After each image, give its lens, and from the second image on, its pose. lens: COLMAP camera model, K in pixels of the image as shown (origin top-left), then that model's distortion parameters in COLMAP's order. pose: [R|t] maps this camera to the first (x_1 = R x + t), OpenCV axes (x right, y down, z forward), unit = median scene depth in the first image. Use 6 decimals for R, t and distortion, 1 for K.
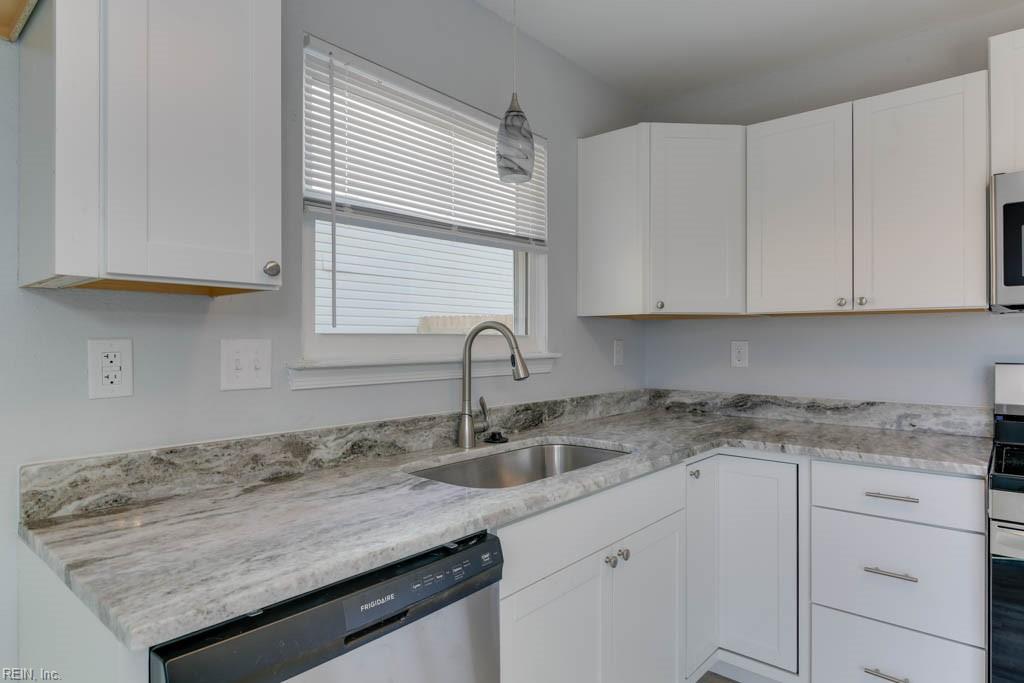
lens RADIAL K [[577.9, 0, 533.2], [0, 577.9, 338.7], [0, 0, 1]] dist [-0.011639, 0.005706]
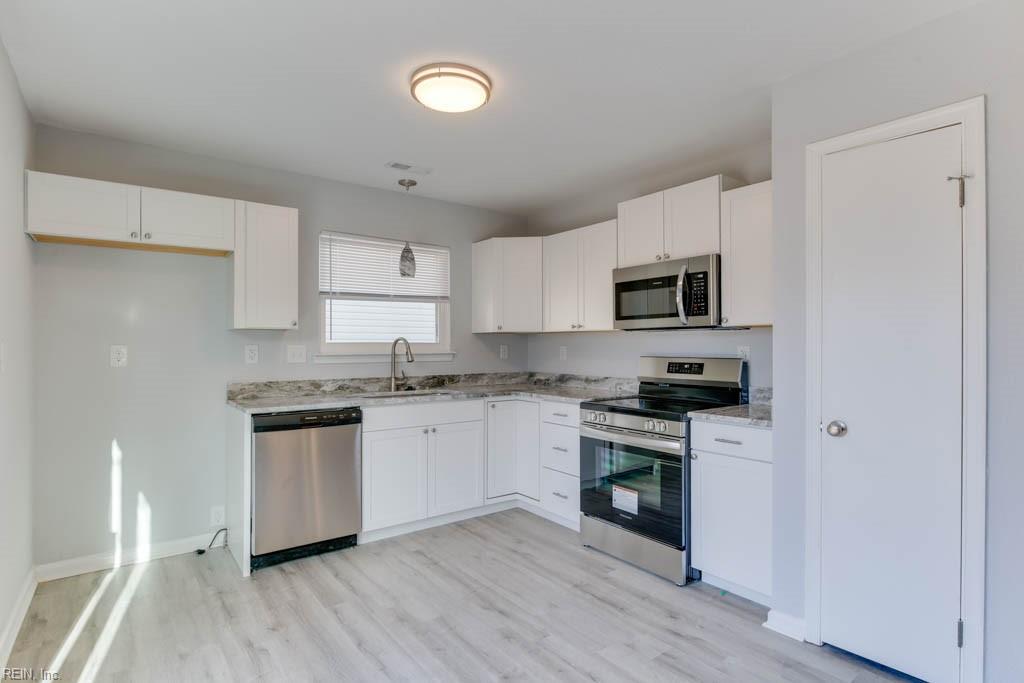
lens RADIAL K [[534.2, 0, 537.1], [0, 534.2, 341.6], [0, 0, 1]] dist [-0.005693, -0.000703]
pose [[0.978780, -0.001885, -0.204905, 0.859027], [0.001209, 0.999993, -0.003425, -0.003785], [0.204910, 0.003104, 0.978776, -0.948040]]
